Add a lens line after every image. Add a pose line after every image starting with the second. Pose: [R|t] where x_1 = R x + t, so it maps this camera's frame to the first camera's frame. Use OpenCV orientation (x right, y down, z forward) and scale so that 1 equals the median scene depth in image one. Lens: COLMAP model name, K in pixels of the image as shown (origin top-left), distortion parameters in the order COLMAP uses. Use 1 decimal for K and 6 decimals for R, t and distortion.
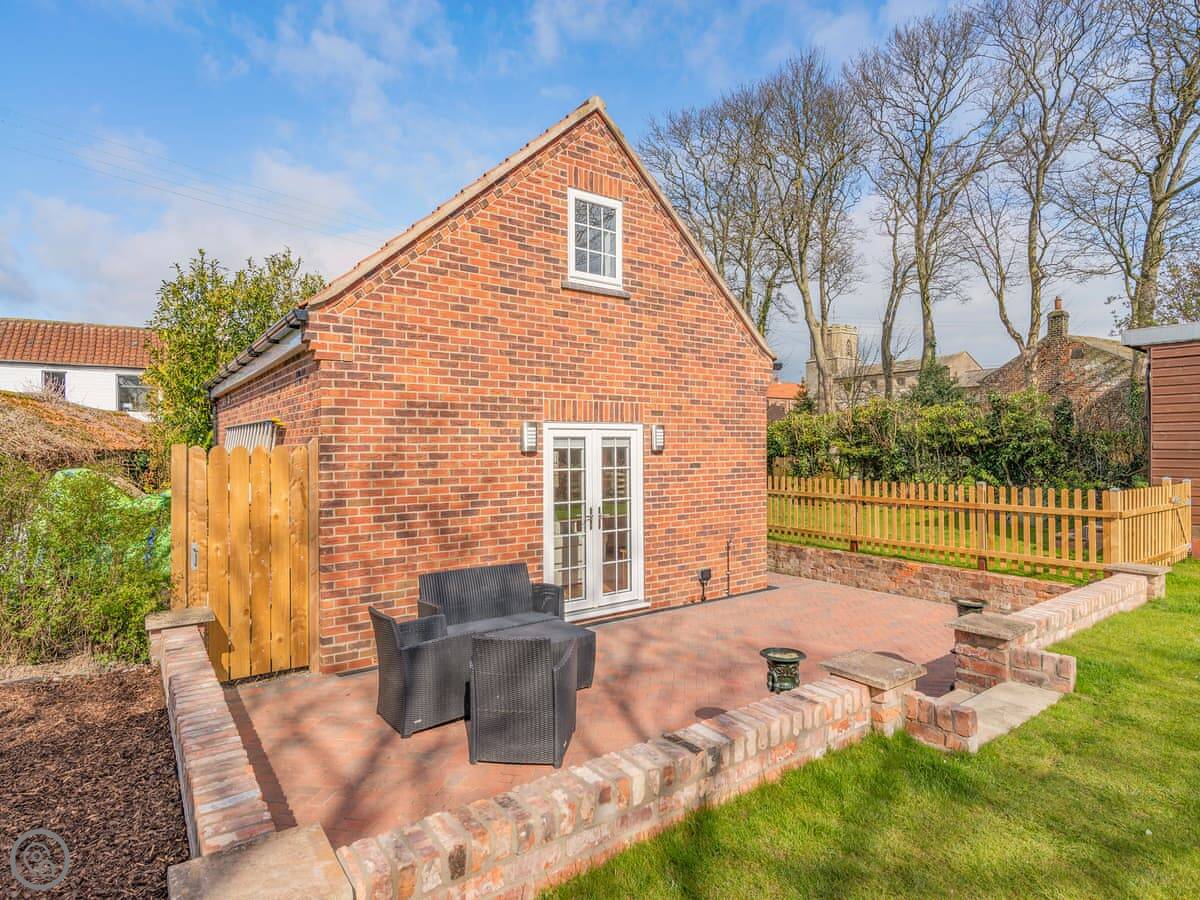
lens RADIAL K [[689.2, 0, 600.0], [0, 689.2, 450.0], [0, 0, 1]] dist [0.023043, -0.000413]
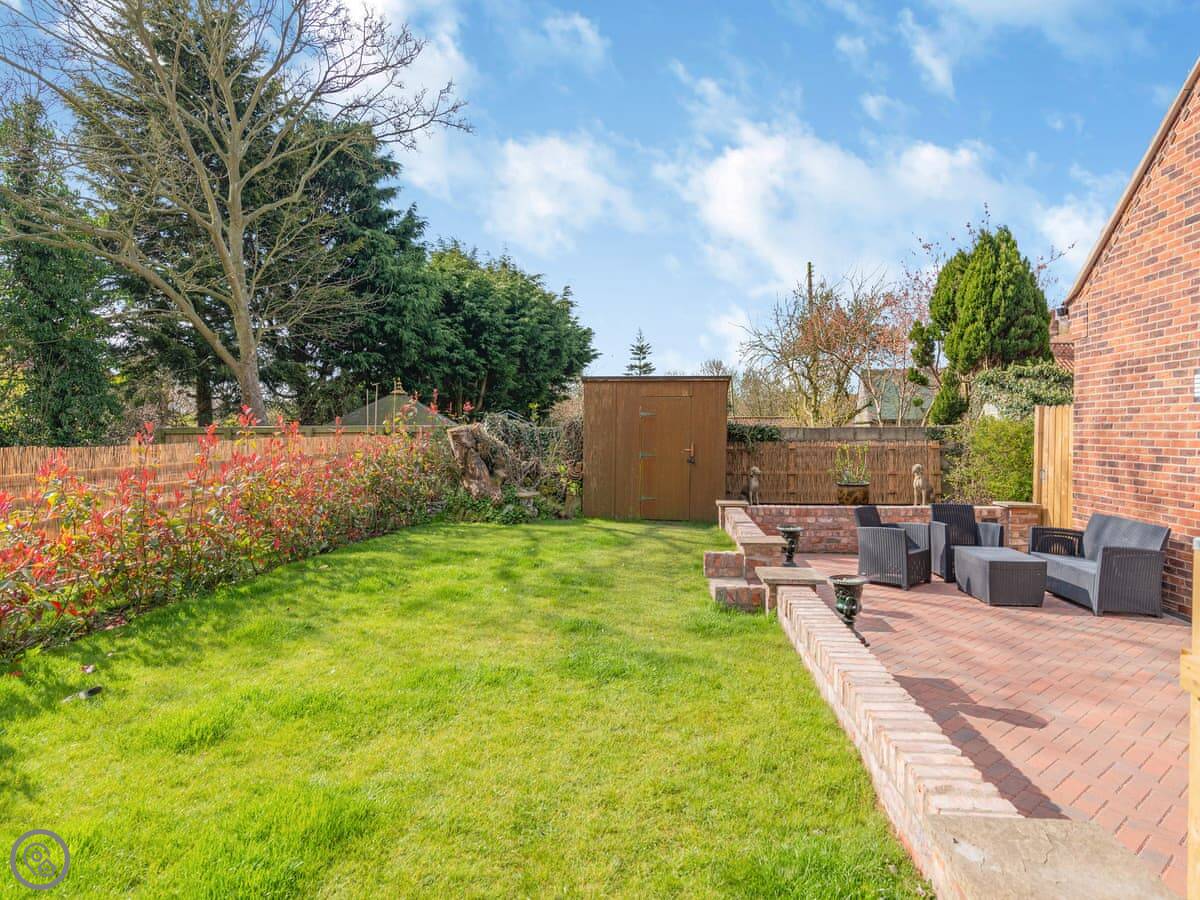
lens RADIAL K [[689.2, 0, 600.0], [0, 689.2, 450.0], [0, 0, 1]] dist [0.023043, -0.000413]
pose [[-0.690296, 0.019257, -0.723271, 1.079242], [-0.012359, 0.999186, 0.038398, 0.037689], [0.723421, 0.035445, -0.689496, 1.118861]]
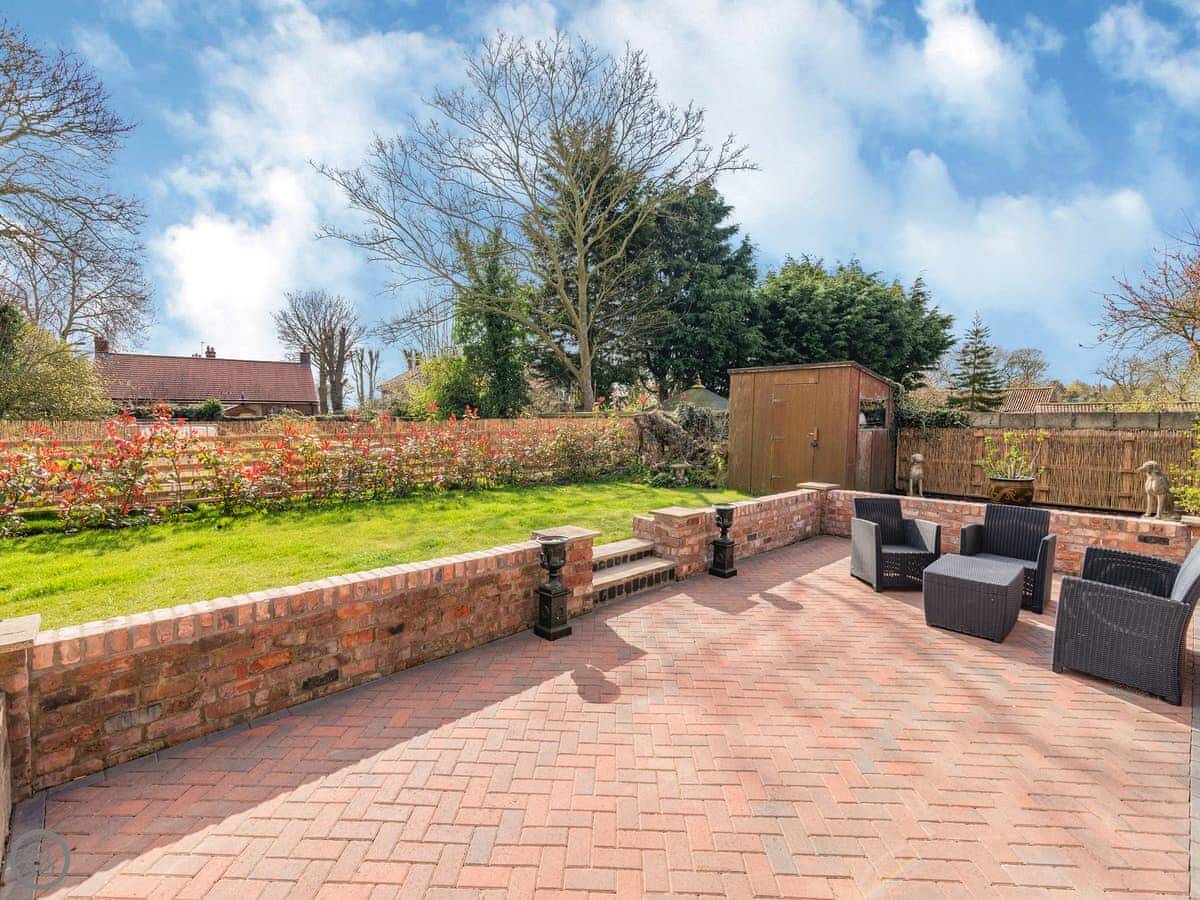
lens RADIAL K [[541.2, 0, 597.4], [0, 541.2, 456.6], [0, 0, 1]] dist [0.015459, 0.000223]
pose [[-0.996604, -0.001278, -0.082333, 0.432436], [-0.008841, 0.995760, 0.091565, 0.034846], [0.081867, 0.091982, -0.992390, 1.439186]]
